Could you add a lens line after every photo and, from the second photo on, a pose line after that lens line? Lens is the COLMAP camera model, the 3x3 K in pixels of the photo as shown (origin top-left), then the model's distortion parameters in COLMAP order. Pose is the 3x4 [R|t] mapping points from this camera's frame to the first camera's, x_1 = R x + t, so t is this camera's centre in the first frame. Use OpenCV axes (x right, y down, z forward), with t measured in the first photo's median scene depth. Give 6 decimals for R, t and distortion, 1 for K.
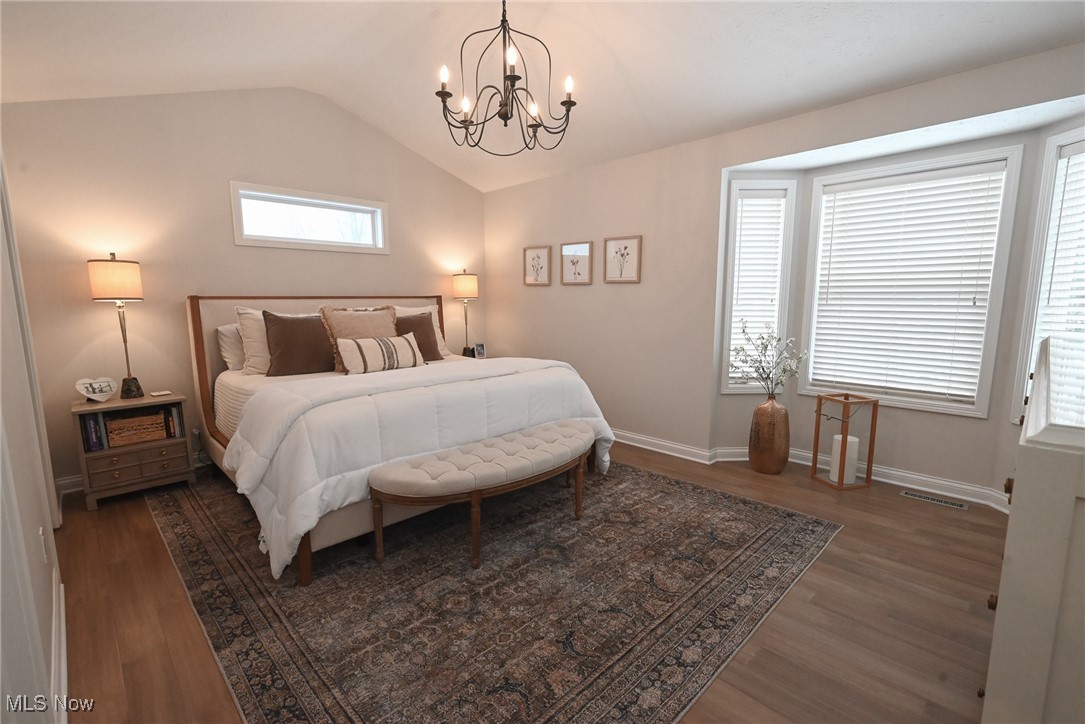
lens RADIAL K [[489.0, 0, 542.5], [0, 489.0, 362.0], [0, 0, 1]] dist [0.011865, 0.000196]
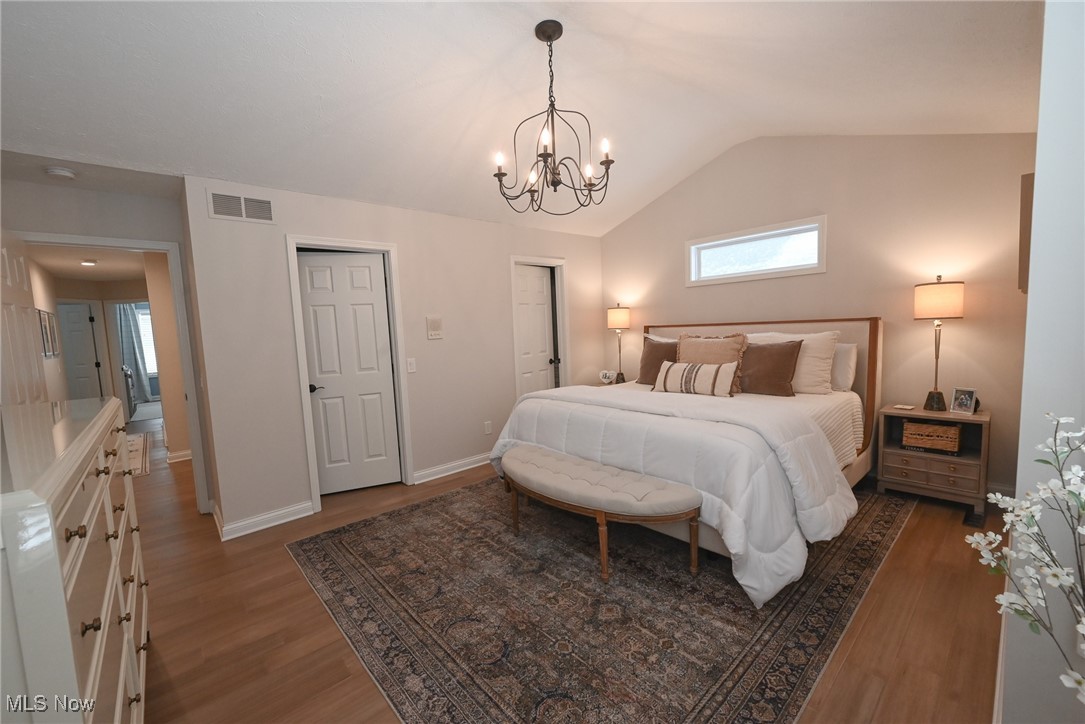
lens RADIAL K [[451.1, 0, 543.5], [0, 451.1, 376.6], [0, 0, 1]] dist [-0.006490, -0.000047]
pose [[-0.065174, 0.106826, -0.992139, 0.861220], [-0.096699, 0.988898, 0.112830, -0.128135], [0.993178, 0.103292, -0.054121, 0.924627]]
